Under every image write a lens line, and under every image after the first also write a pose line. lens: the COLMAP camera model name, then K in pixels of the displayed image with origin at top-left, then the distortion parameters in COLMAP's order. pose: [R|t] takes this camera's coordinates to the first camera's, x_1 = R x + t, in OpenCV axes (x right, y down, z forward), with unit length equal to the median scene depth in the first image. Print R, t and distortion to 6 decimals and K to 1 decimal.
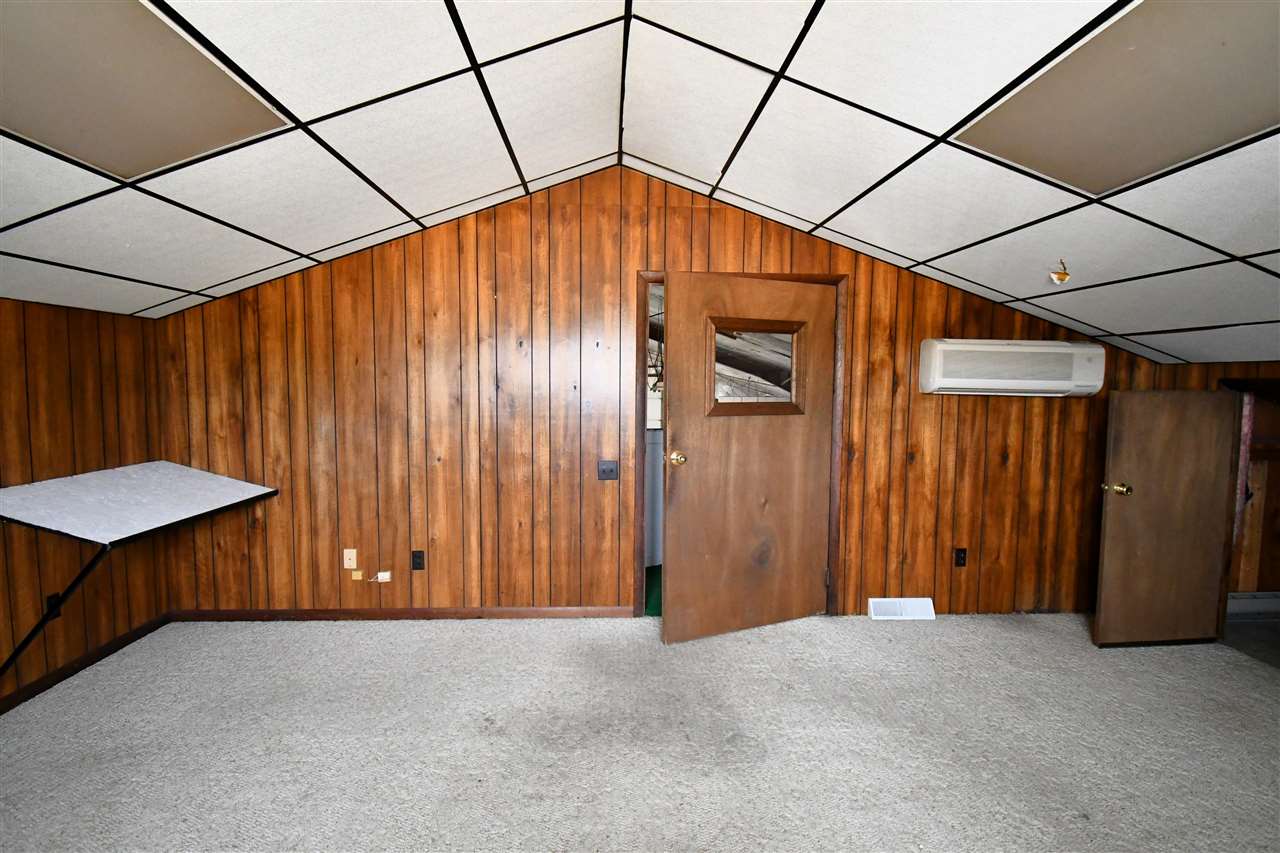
lens RADIAL K [[611.6, 0, 637.8], [0, 611.6, 429.6], [0, 0, 1]] dist [0.016151, -0.027220]
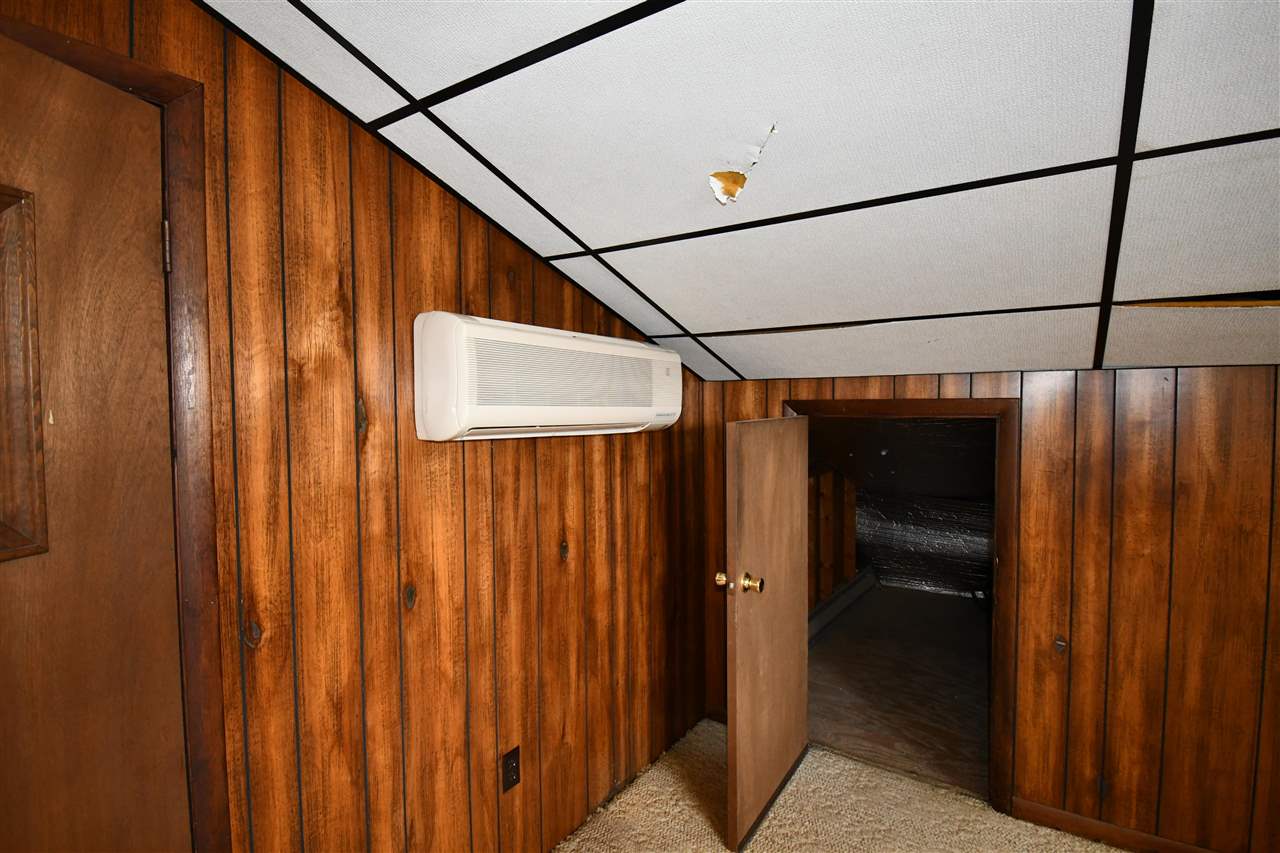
lens RADIAL K [[611.6, 0, 637.8], [0, 611.6, 429.6], [0, 0, 1]] dist [0.016151, -0.027220]
pose [[0.599567, -0.046023, 0.799000, 0.211074], [0.070474, 0.997503, 0.004574, -0.057486], [-0.797216, 0.053567, 0.601313, 0.618252]]
